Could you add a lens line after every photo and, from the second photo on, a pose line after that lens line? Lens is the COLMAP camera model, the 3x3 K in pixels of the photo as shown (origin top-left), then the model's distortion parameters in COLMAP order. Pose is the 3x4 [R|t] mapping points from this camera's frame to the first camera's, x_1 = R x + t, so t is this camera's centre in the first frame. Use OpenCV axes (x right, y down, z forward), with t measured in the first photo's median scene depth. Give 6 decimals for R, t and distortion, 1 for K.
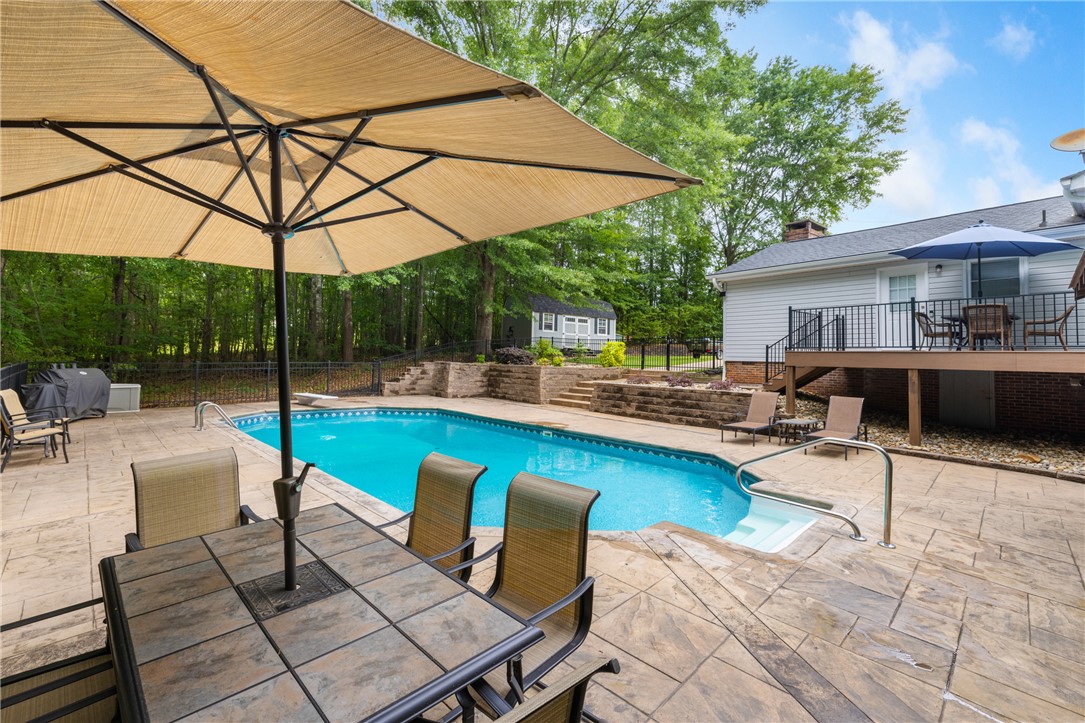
lens RADIAL K [[477.1, 0, 523.2], [0, 477.1, 362.0], [0, 0, 1]] dist [0.001755, -0.000218]
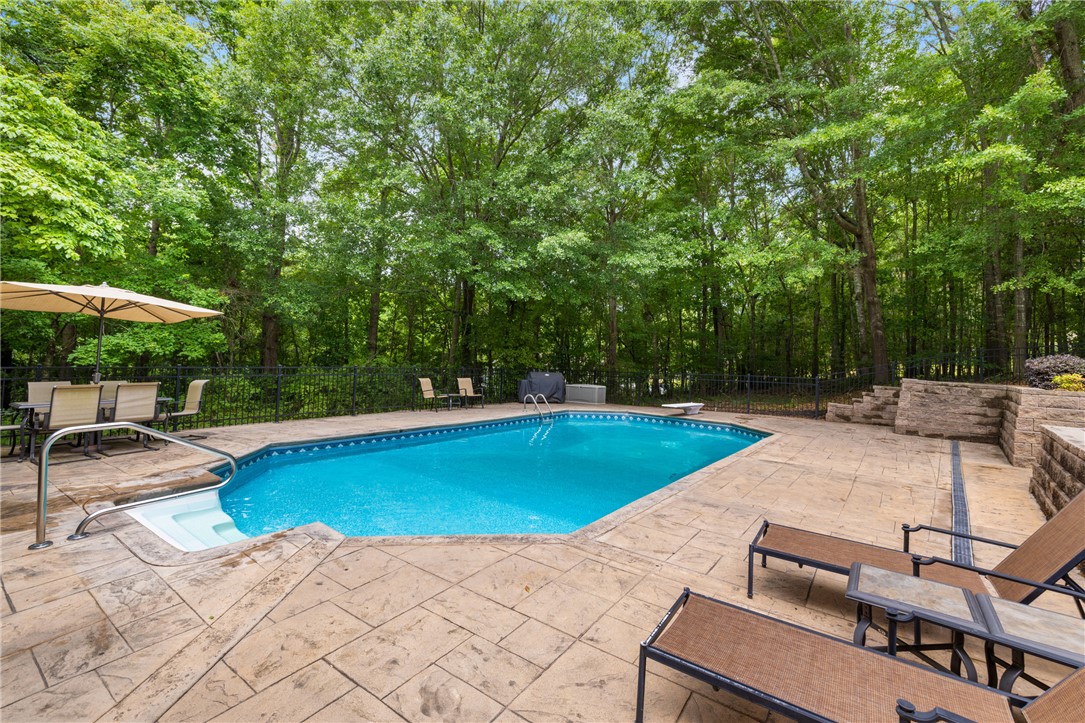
lens RADIAL K [[470.3, 0, 546.9], [0, 470.3, 327.5], [0, 0, 1]] dist [0.004102, -0.000439]
pose [[0.162260, -0.090848, -0.982557, 0.444602], [-0.035573, 0.994567, -0.097833, 0.011207], [0.986107, 0.050827, 0.158146, 0.435002]]
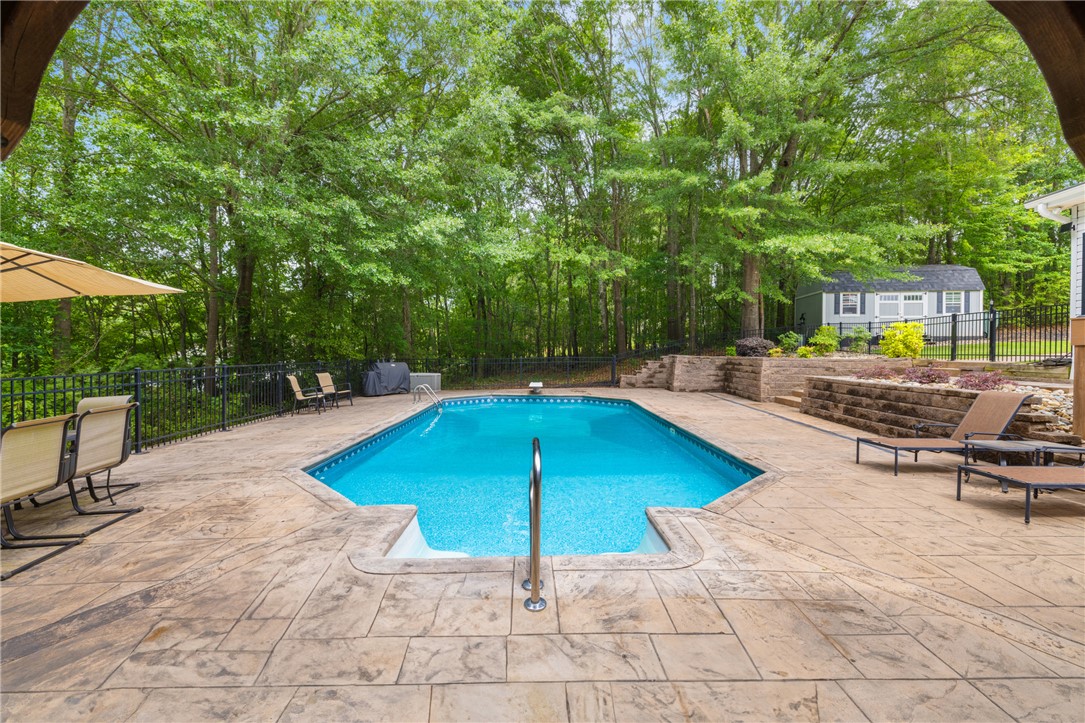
lens RADIAL K [[448.3, 0, 543.4], [0, 448.3, 367.2], [0, 0, 1]] dist [0.007321, -0.000233]
pose [[0.730163, -0.003382, -0.683265, 0.299897], [0.014563, 0.999838, 0.010613, 0.011488], [0.683118, -0.017699, 0.730094, 0.138694]]
